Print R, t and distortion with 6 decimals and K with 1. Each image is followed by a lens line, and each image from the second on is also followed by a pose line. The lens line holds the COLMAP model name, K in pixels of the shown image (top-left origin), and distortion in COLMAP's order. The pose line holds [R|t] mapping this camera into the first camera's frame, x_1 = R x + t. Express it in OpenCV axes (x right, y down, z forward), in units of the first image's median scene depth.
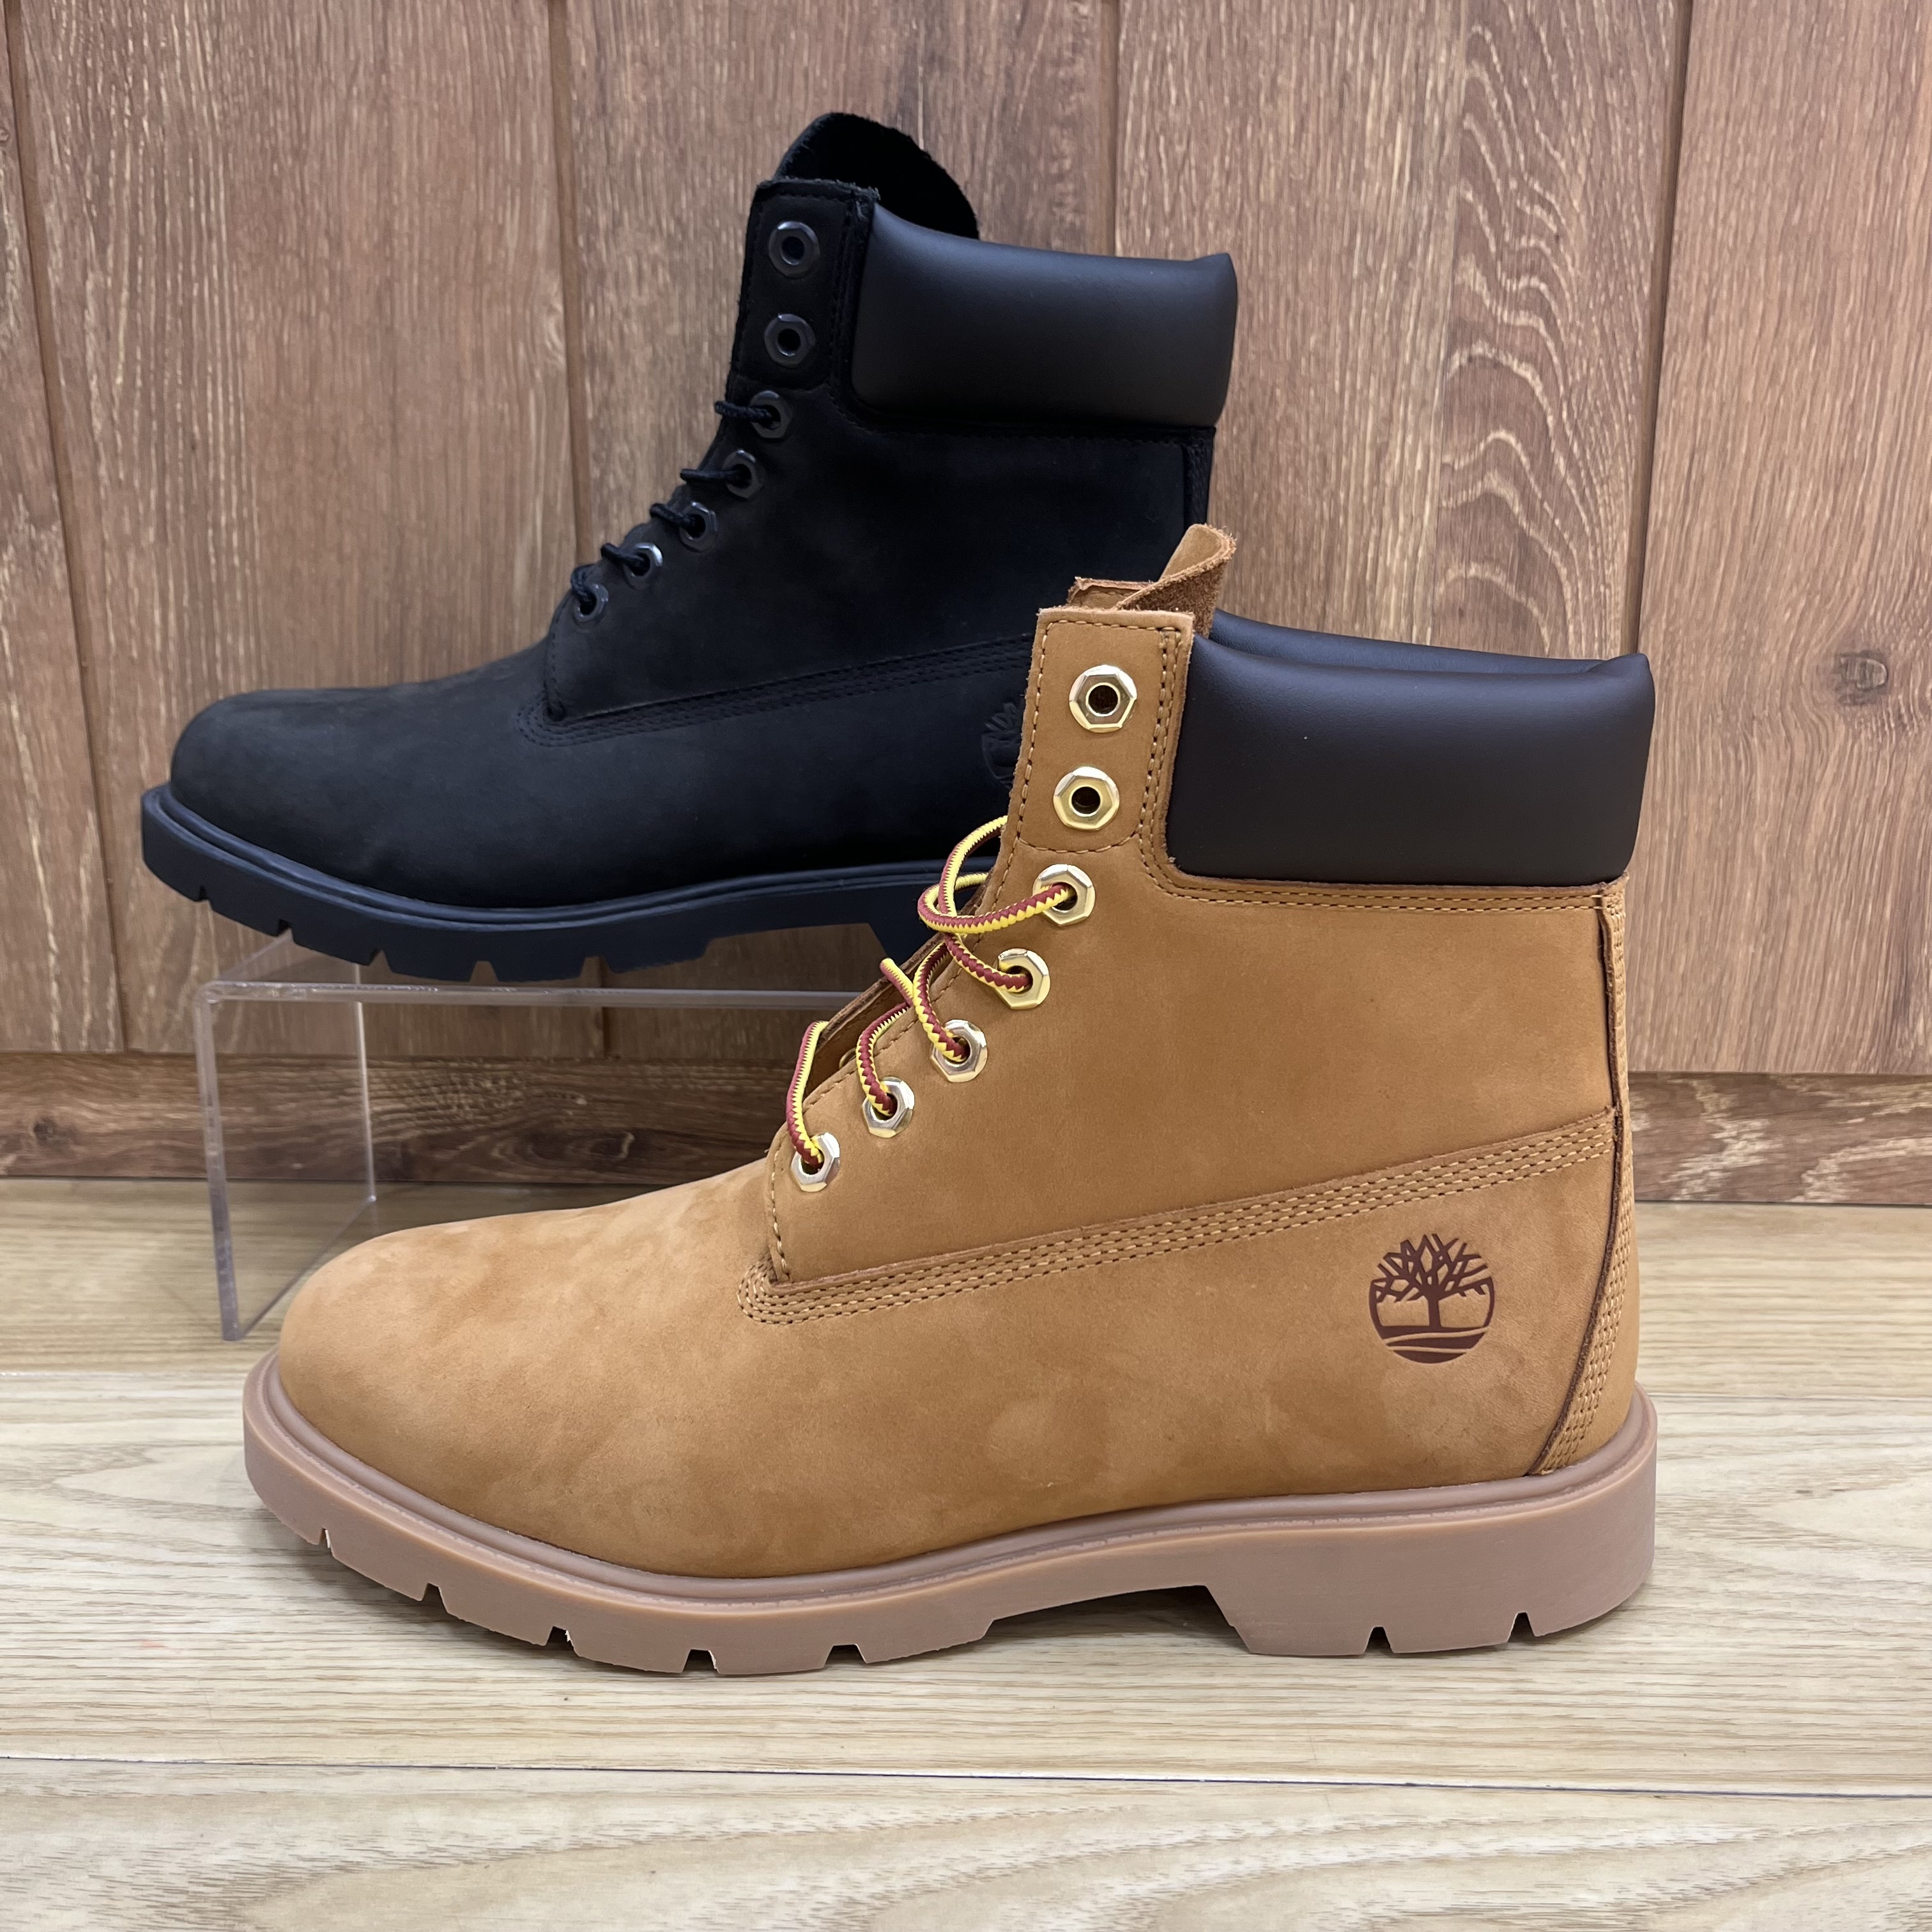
lens RADIAL K [[2014.6, 0, 979.9], [0, 2014.6, 951.0], [0, 0, 1]] dist [0.018924, 0.000000]
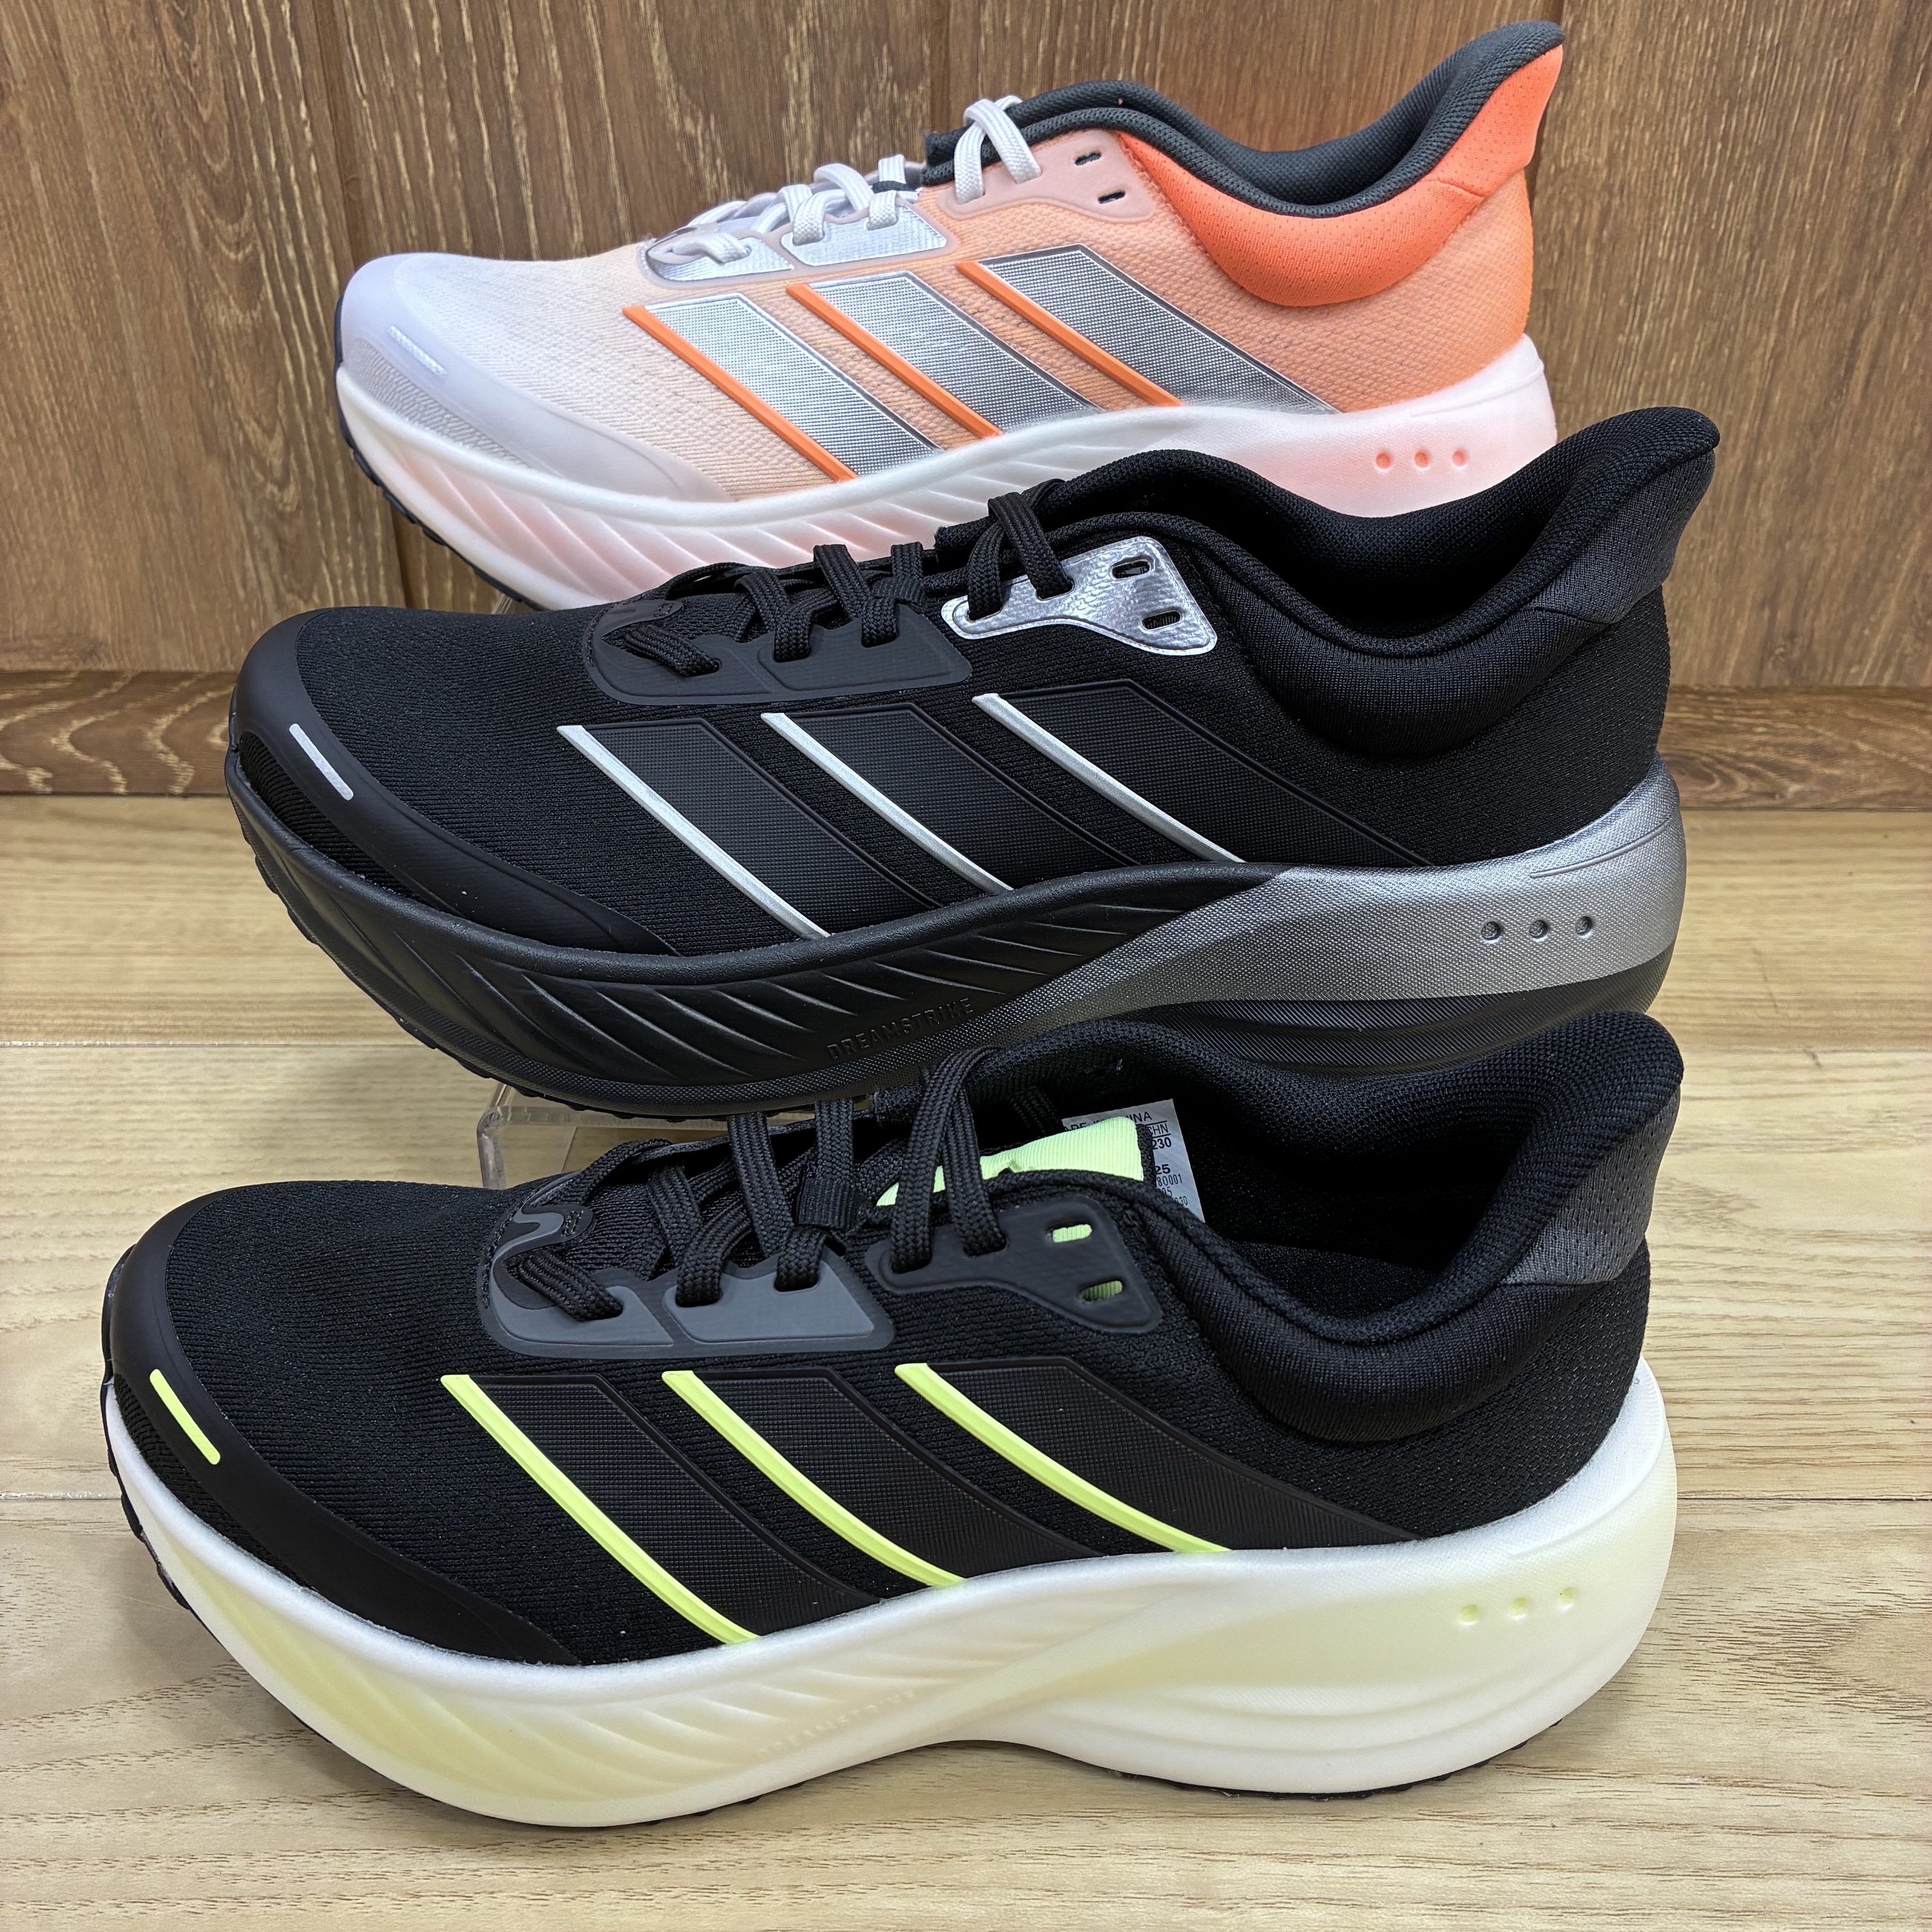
lens RADIAL K [[2010.9, 0, 964.2], [0, 2010.9, 967.6], [0, 0, 1]] dist [0.020321, 0.000000]
pose [[0.998980, -0.013989, 0.042942, -0.490411], [0.000886, 0.956703, 0.291064, -0.102369], [-0.045155, -0.290729, 0.955739, 0.069610]]
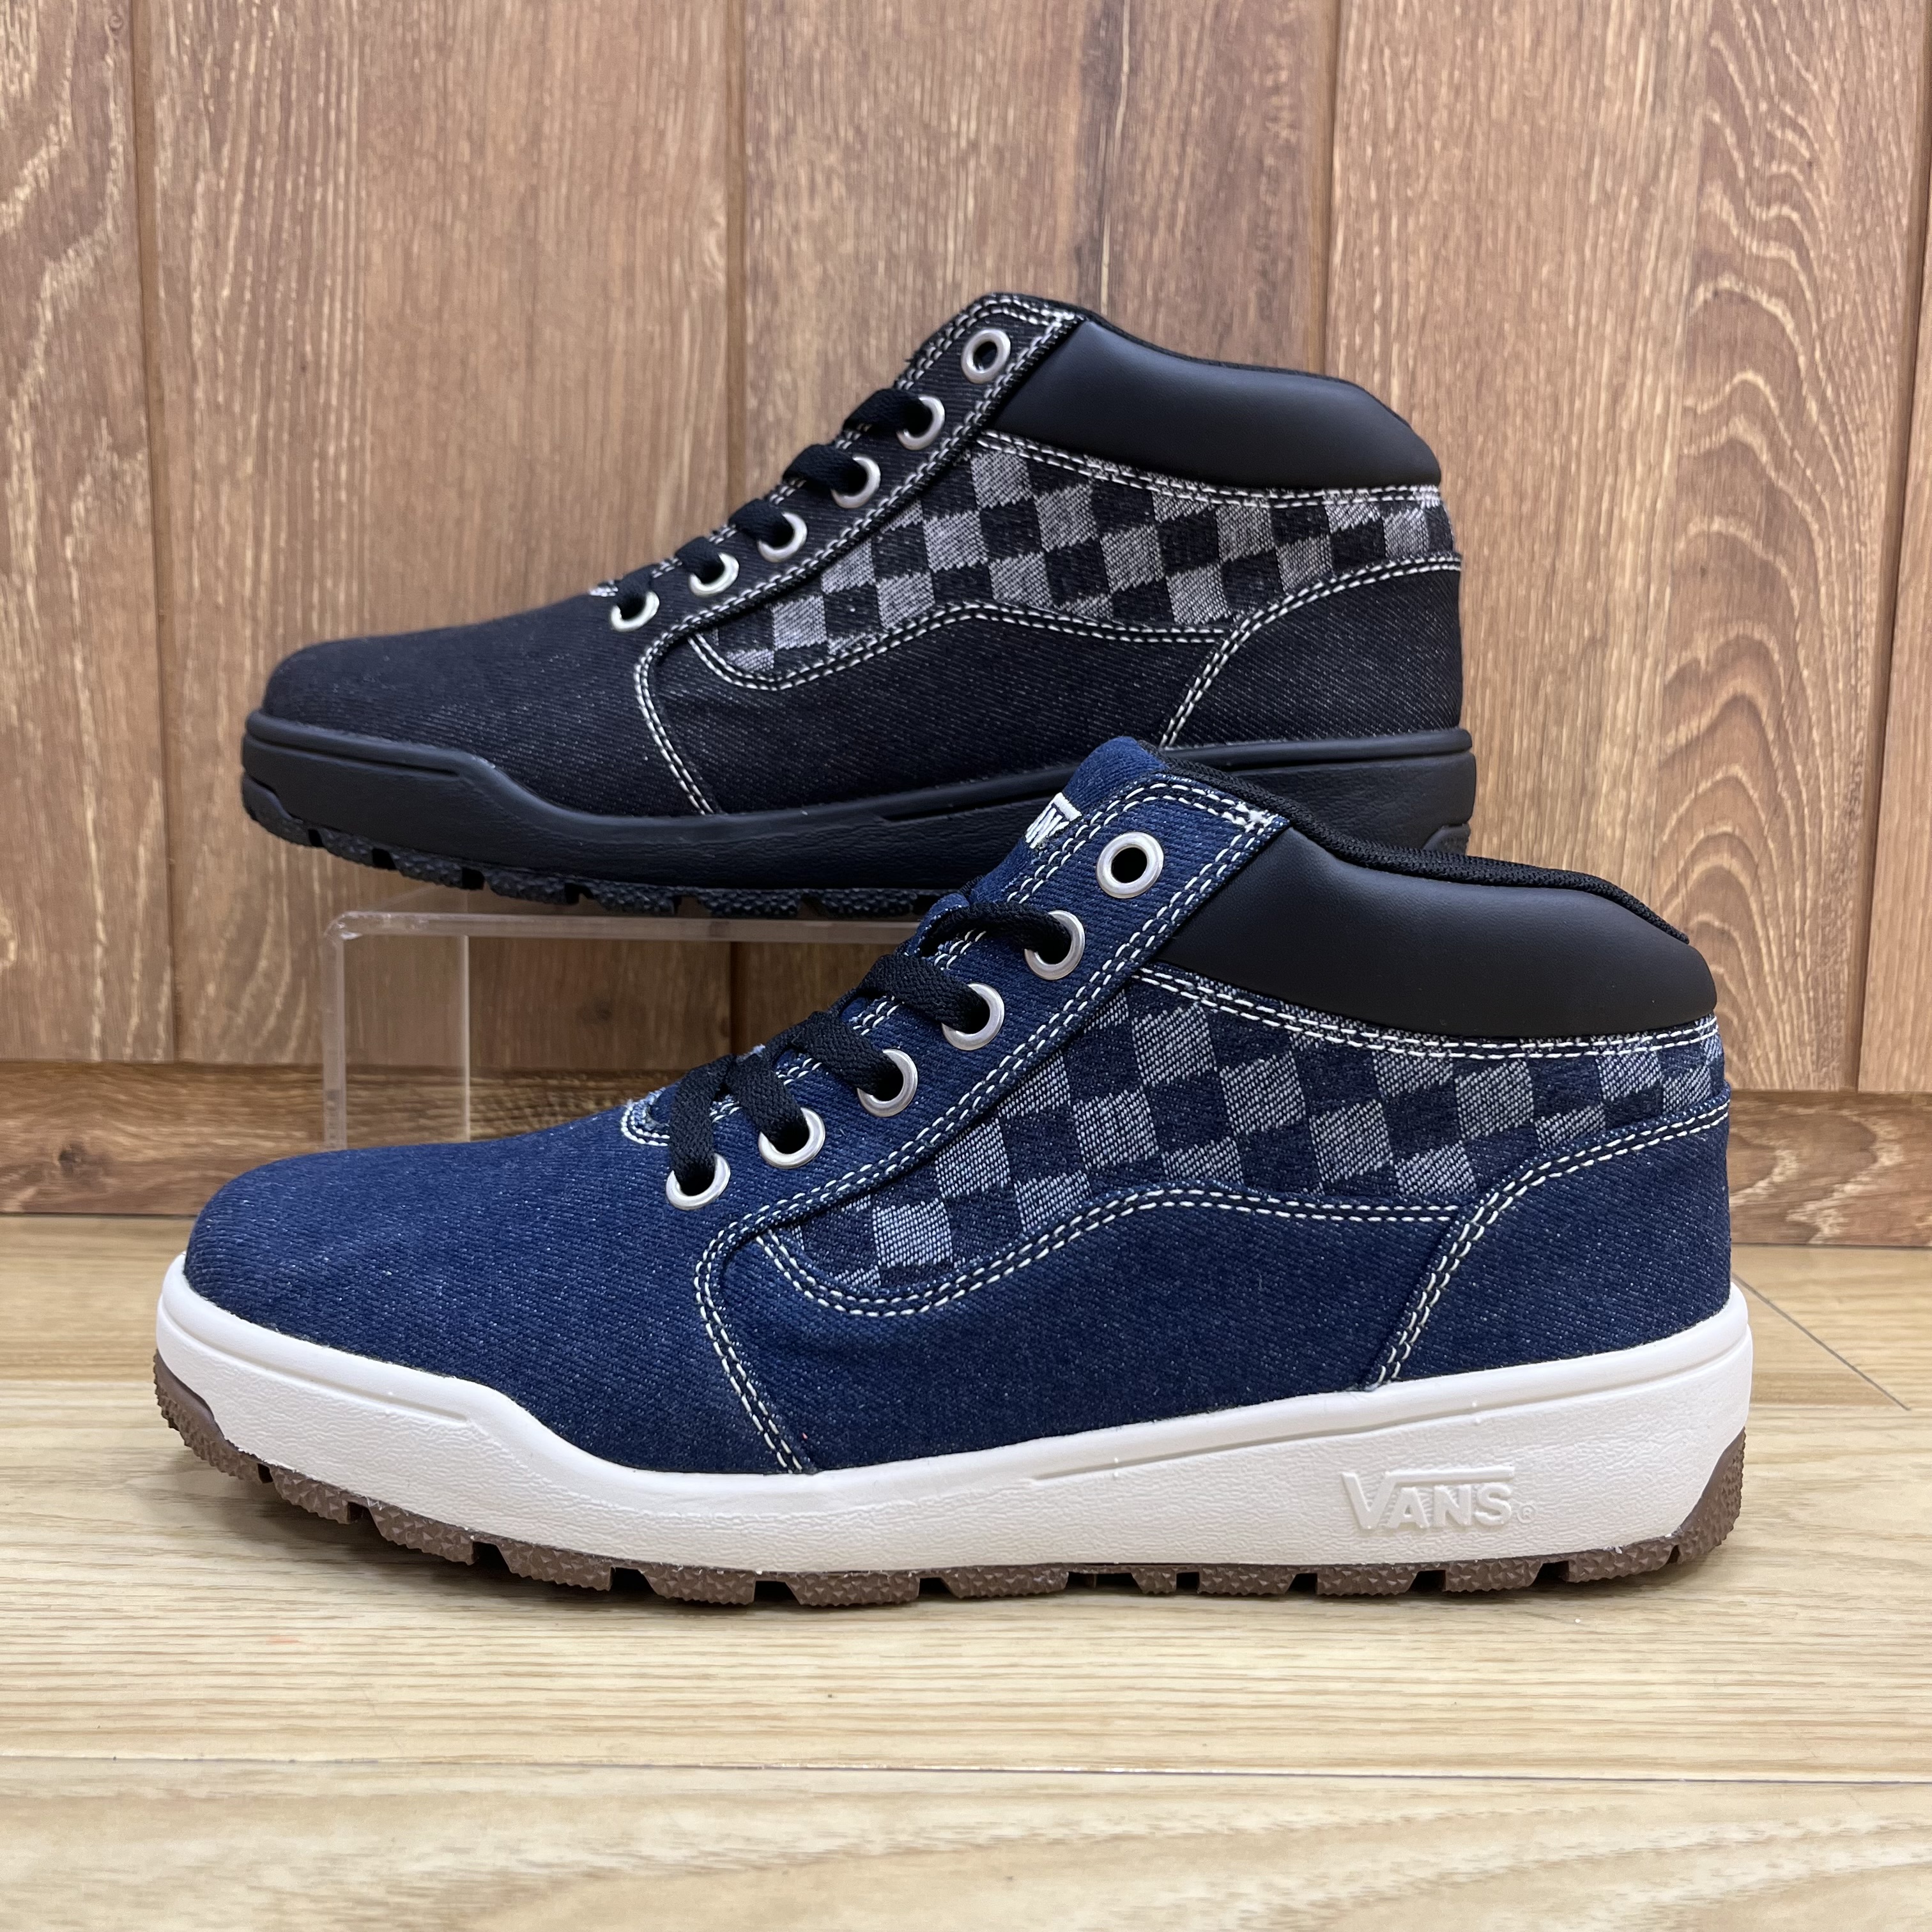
lens RADIAL K [[2014.6, 0, 969.1], [0, 2014.6, 983.0], [0, 0, 1]] dist [0.018924, 0.000000]
pose [[0.999277, 0.012352, 0.035960, -0.122869], [-0.008024, 0.992969, -0.118105, 0.127017], [-0.037166, 0.117732, 0.992350, 0.129595]]
